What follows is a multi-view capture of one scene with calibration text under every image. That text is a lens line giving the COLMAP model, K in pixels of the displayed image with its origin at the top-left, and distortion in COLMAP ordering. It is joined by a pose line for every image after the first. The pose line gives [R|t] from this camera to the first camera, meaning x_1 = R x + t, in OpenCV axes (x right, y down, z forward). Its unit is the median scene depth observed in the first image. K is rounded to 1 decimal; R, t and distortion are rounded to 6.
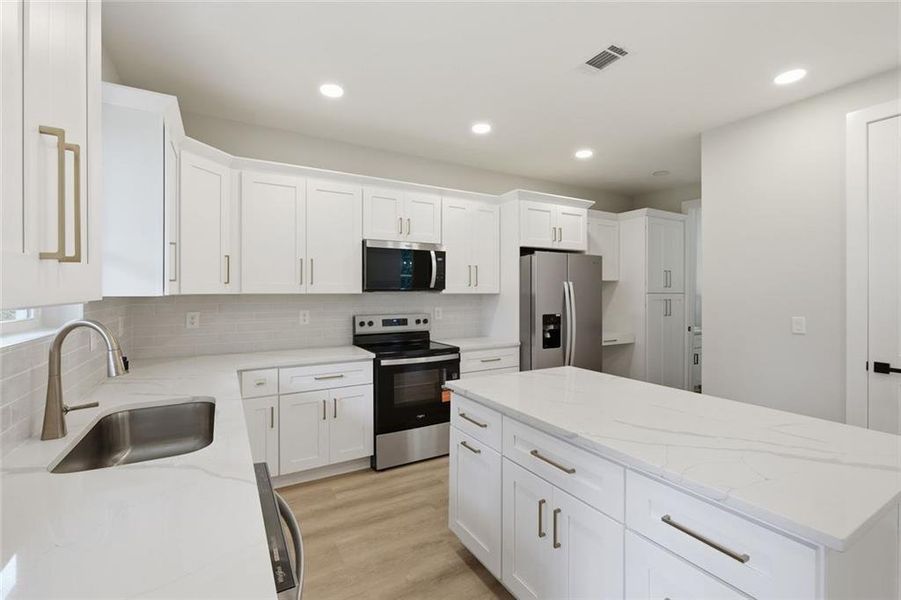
lens RADIAL K [[398.5, 0, 450.4], [0, 398.5, 293.8], [0, 0, 1]] dist [-0.014459, -0.000364]
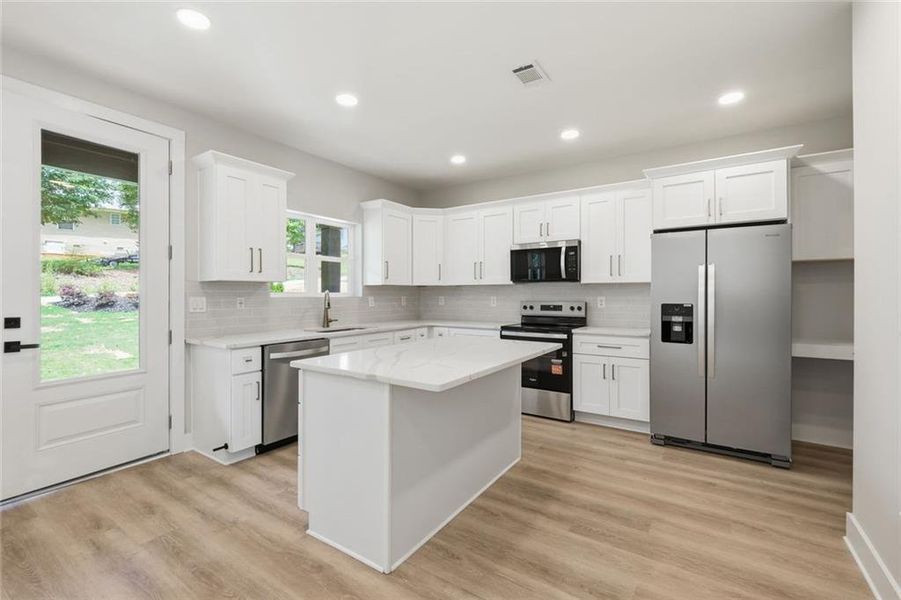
lens RADIAL K [[398.5, 0, 450.4], [0, 398.5, 293.8], [0, 0, 1]] dist [-0.014459, -0.000364]
pose [[0.437588, -0.004231, -0.899166, 0.856345], [-0.005616, 0.999957, -0.007439, 0.040886], [0.899158, 0.008305, 0.437545, 0.192889]]
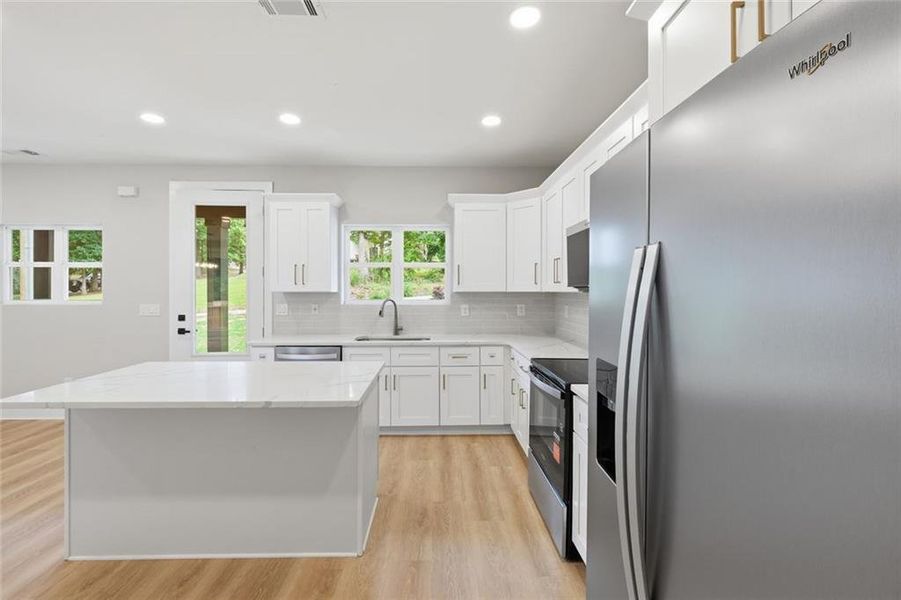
lens RADIAL K [[398.5, 0, 450.4], [0, 398.5, 293.8], [0, 0, 1]] dist [-0.014459, -0.000364]
pose [[-0.483777, 0.004421, -0.875180, 0.595269], [-0.009378, 0.999904, 0.010235, -0.002456], [0.875141, 0.013159, -0.483688, 1.089638]]
